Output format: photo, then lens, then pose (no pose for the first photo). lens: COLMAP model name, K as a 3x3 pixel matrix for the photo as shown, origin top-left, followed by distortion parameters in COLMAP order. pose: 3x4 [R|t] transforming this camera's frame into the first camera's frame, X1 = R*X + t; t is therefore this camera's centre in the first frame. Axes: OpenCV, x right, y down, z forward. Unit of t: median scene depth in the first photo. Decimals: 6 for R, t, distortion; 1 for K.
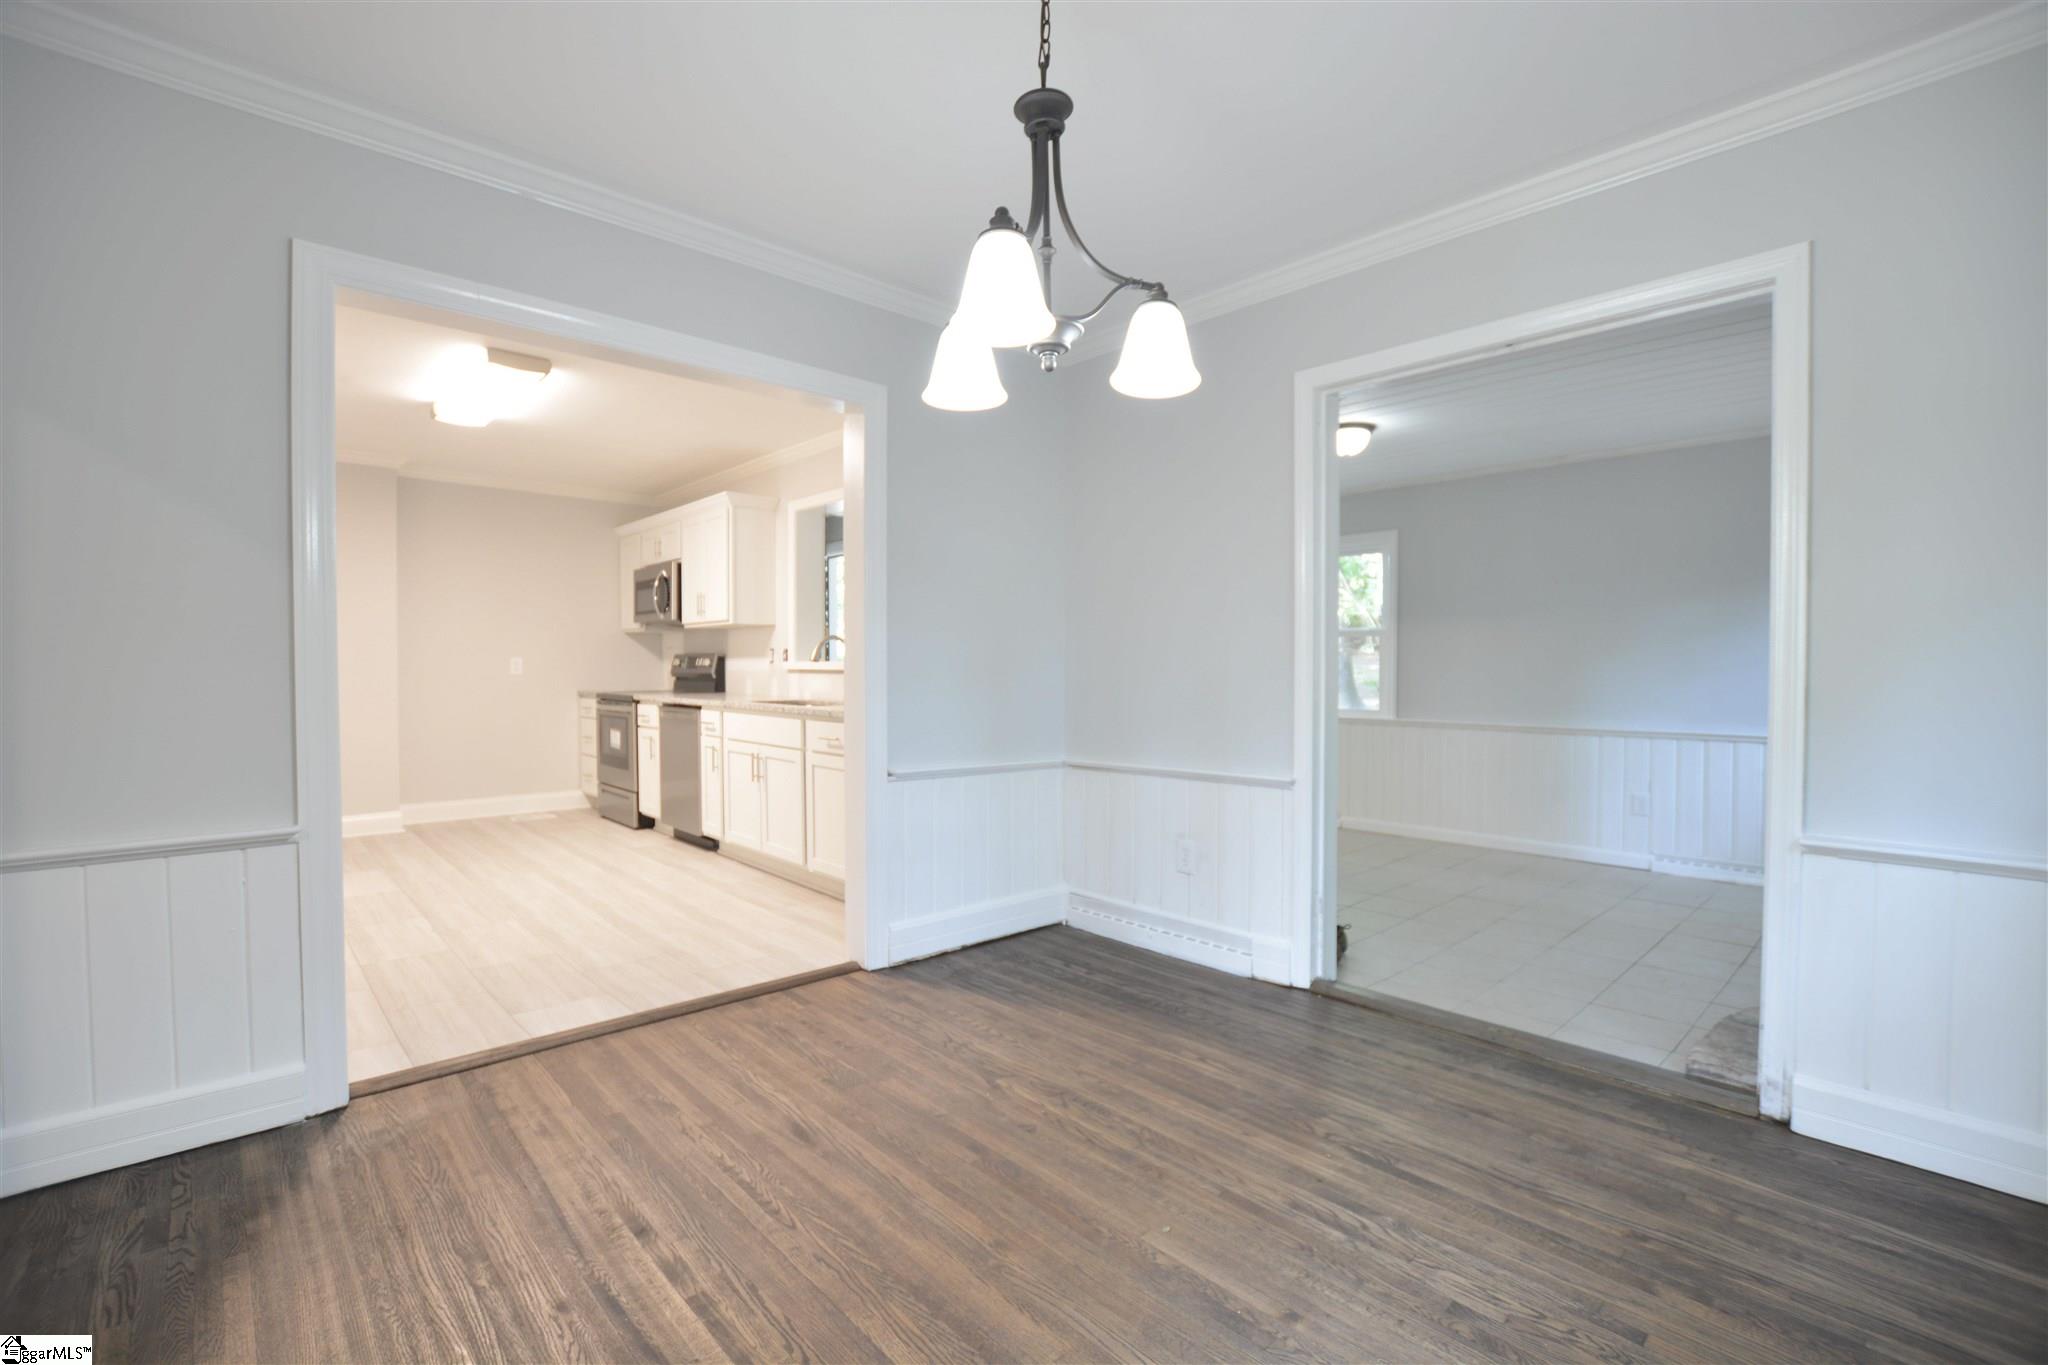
lens RADIAL K [[904.8, 0, 1025.2], [0, 904.8, 683.0], [0, 0, 1]] dist [-0.031993, 0.004472]
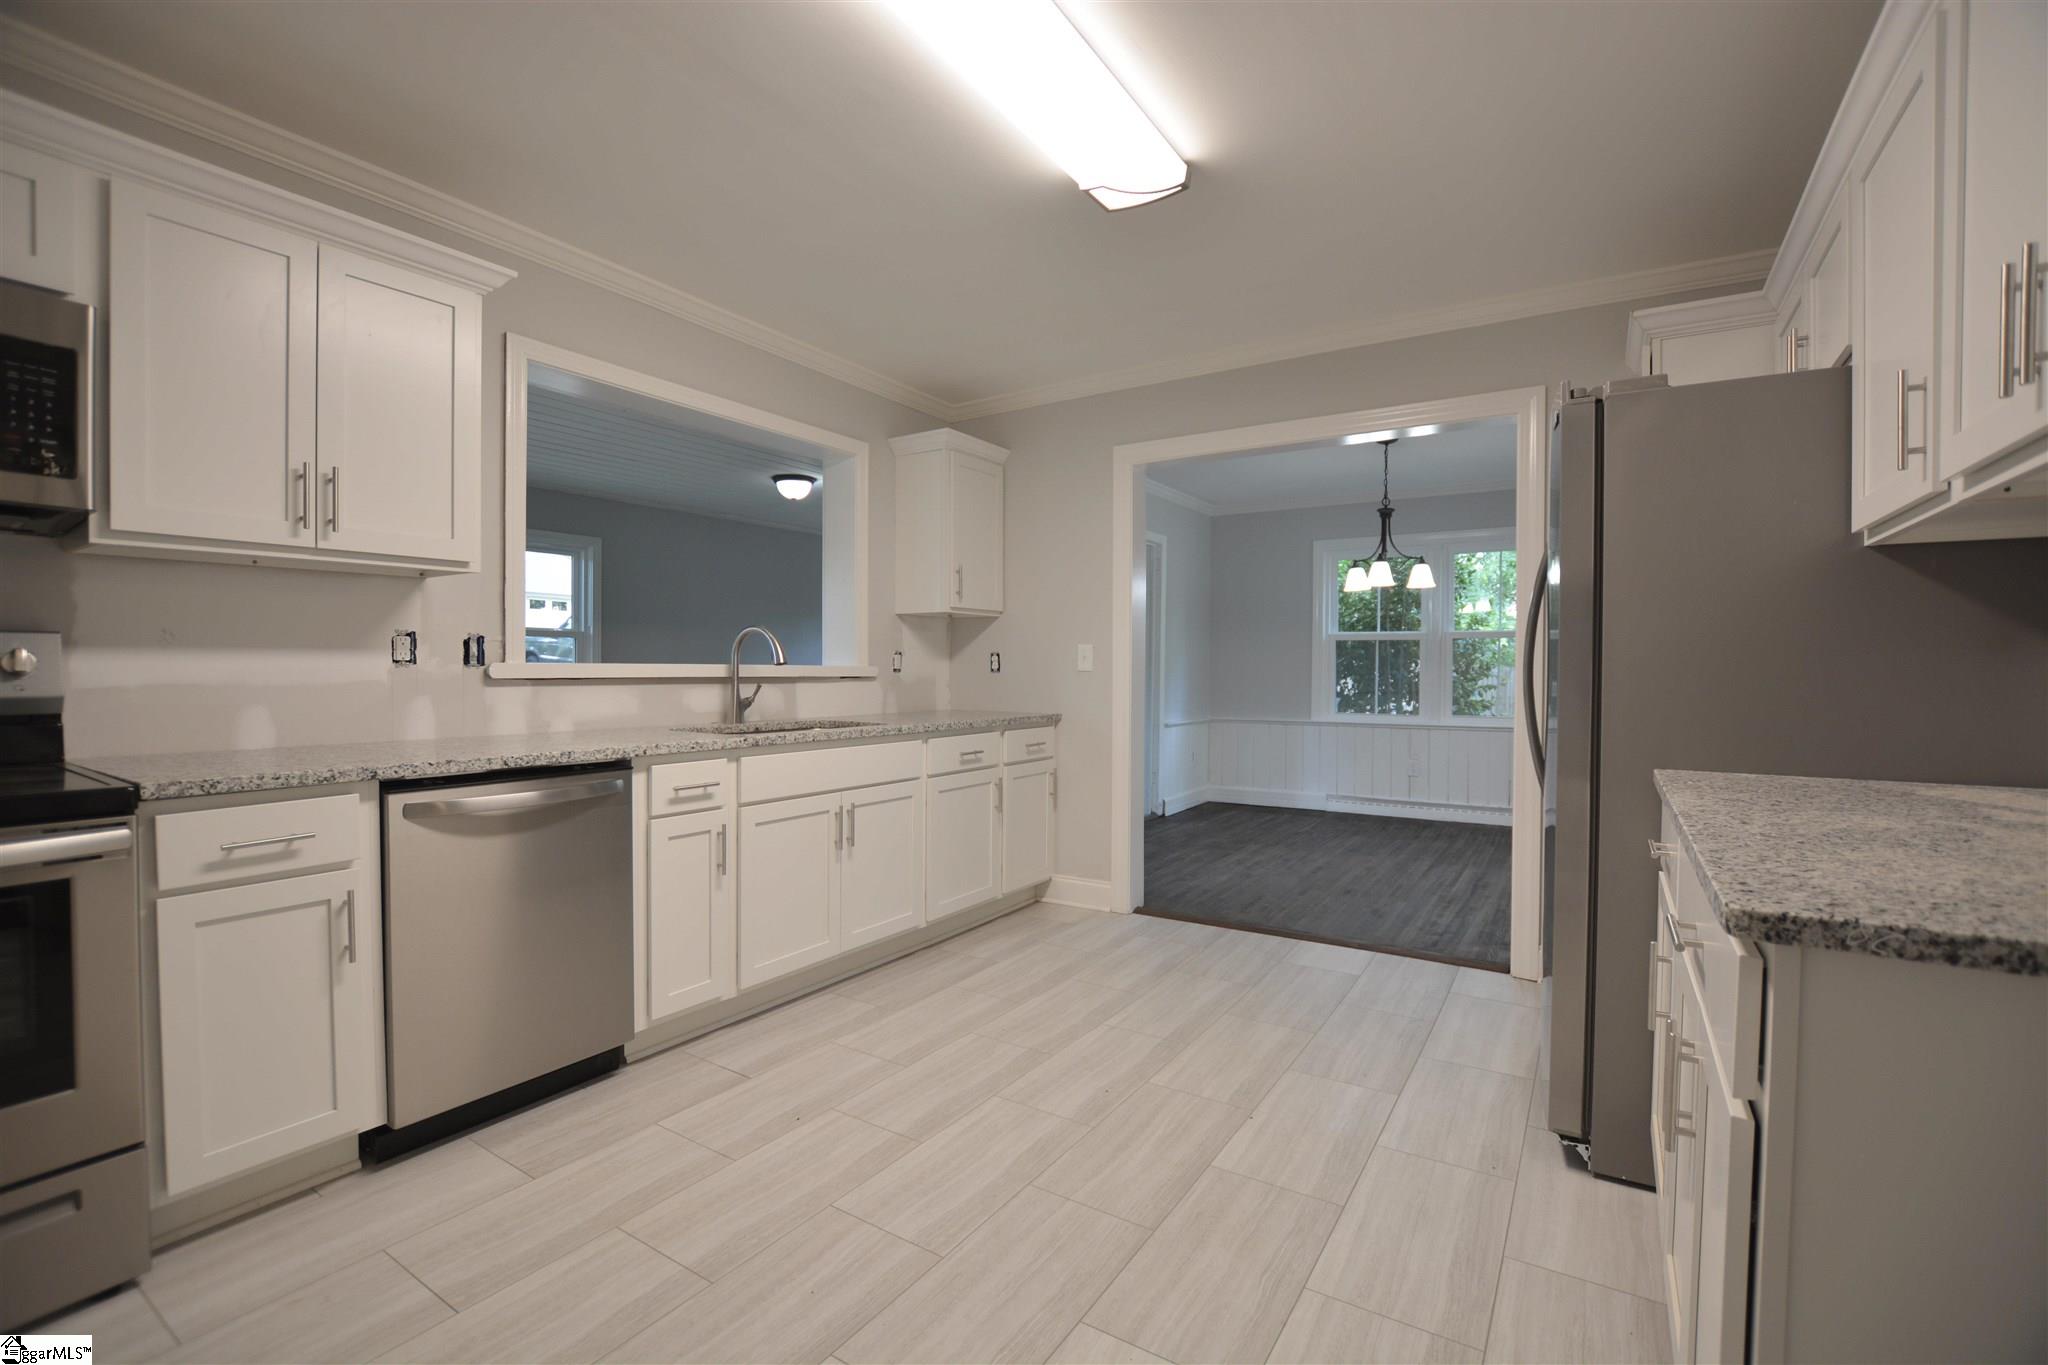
lens RADIAL K [[904.8, 0, 1030.6], [0, 904.8, 673.9], [0, 0, 1]] dist [-0.031993, 0.004472]
pose [[-0.255454, -0.008314, 0.966785, -0.735721], [0.014795, 0.999812, 0.012508, -0.018022], [-0.966708, 0.017499, -0.255283, 0.787308]]
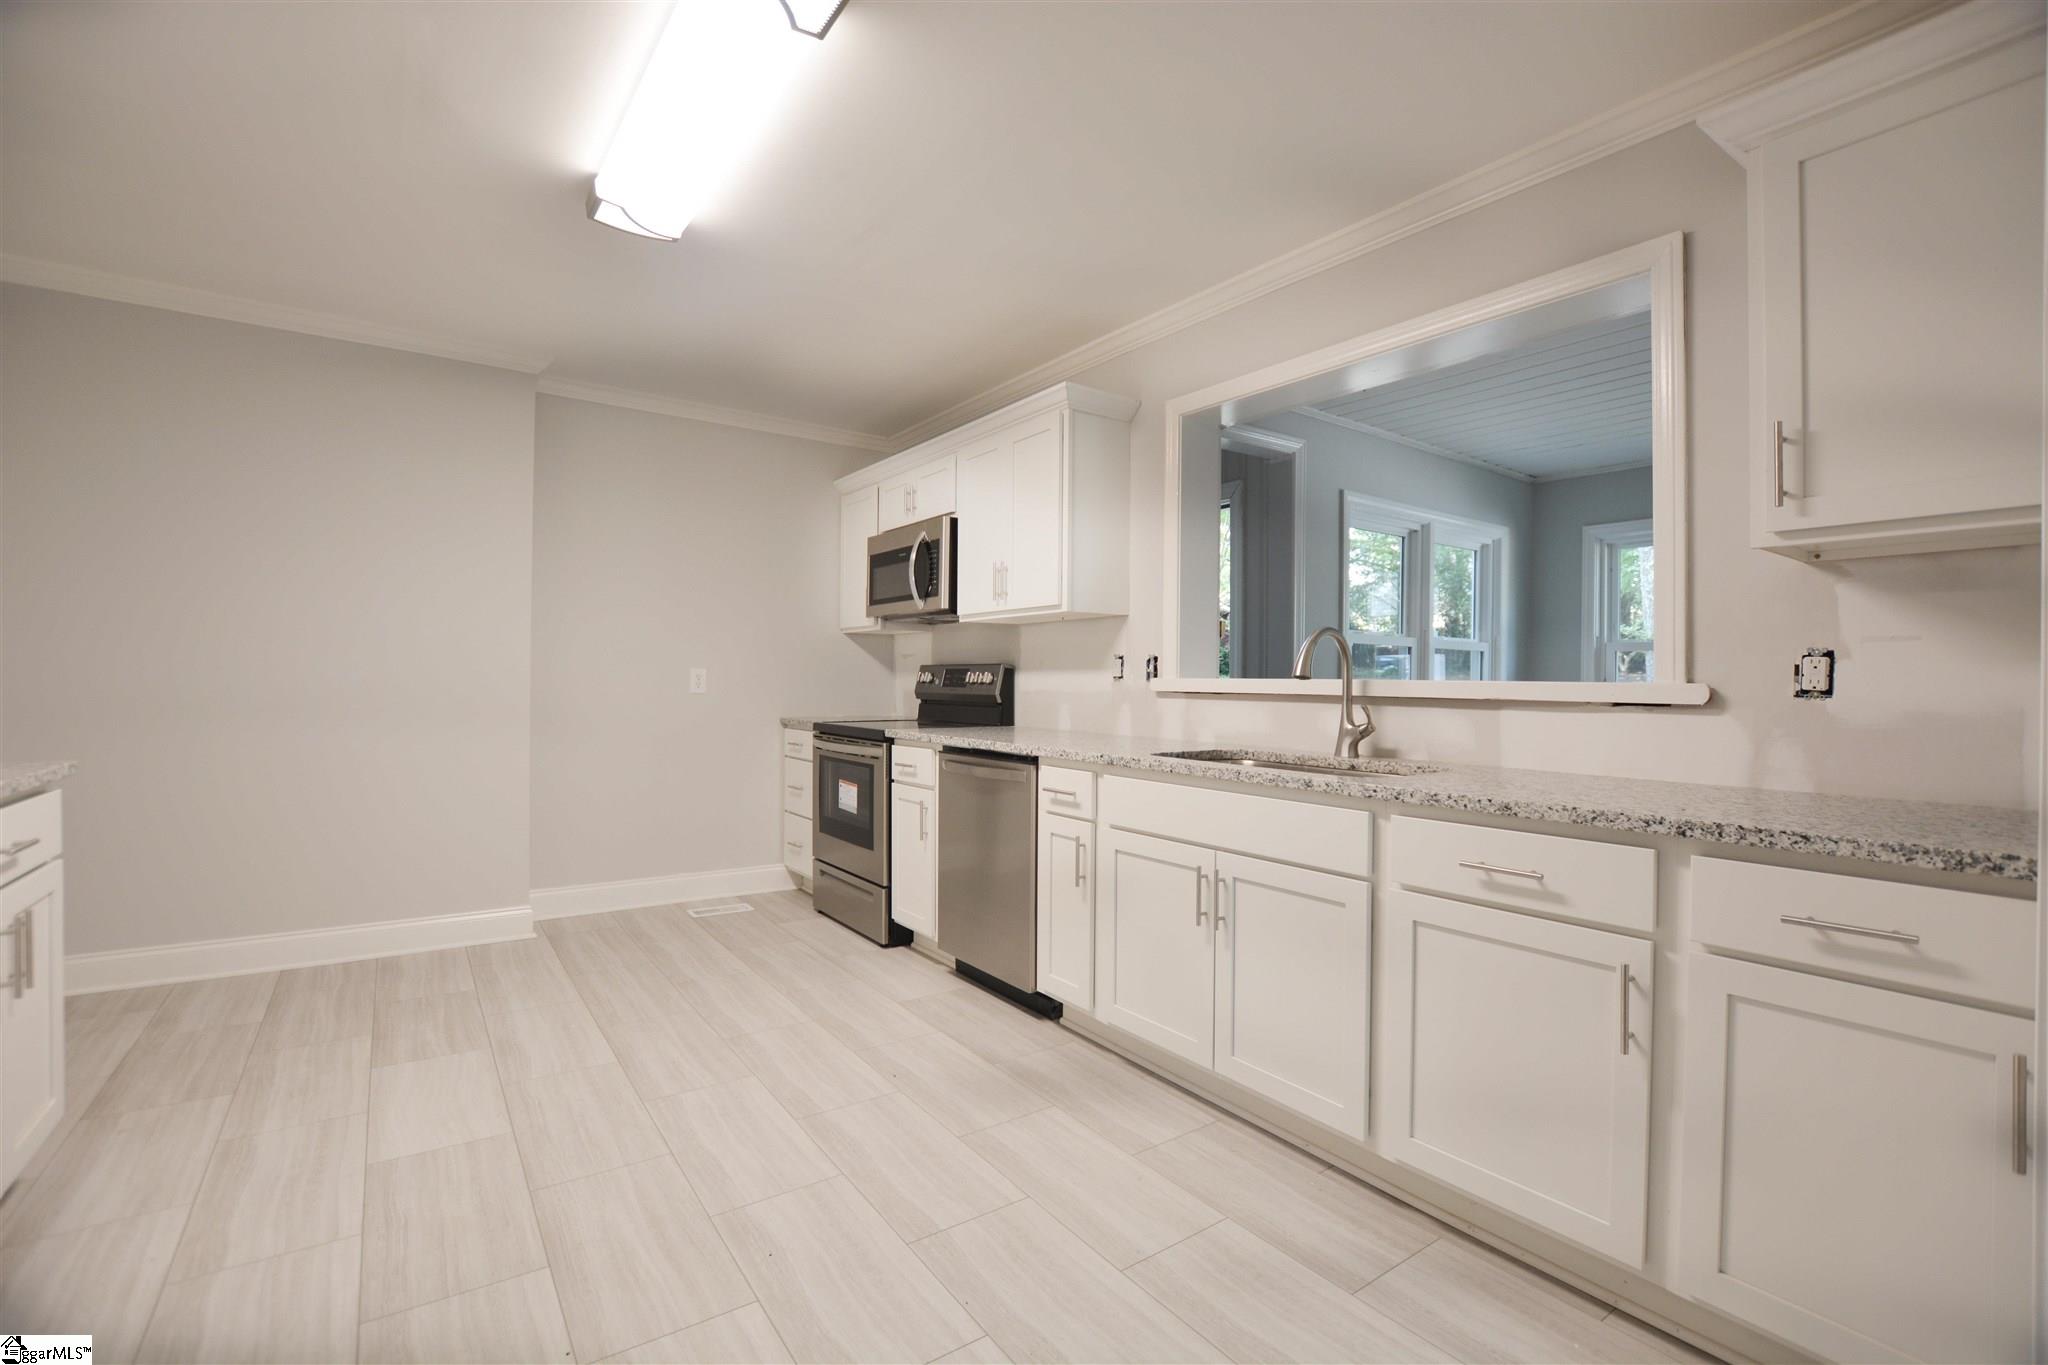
lens RADIAL K [[904.8, 0, 1016.4], [0, 904.8, 681.2], [0, 0, 1]] dist [-0.031993, 0.004472]
pose [[0.990597, 0.009958, -0.136447, -0.254168], [-0.012740, 0.999728, -0.019530, -0.008519], [0.136216, 0.021084, 0.990455, 0.385621]]
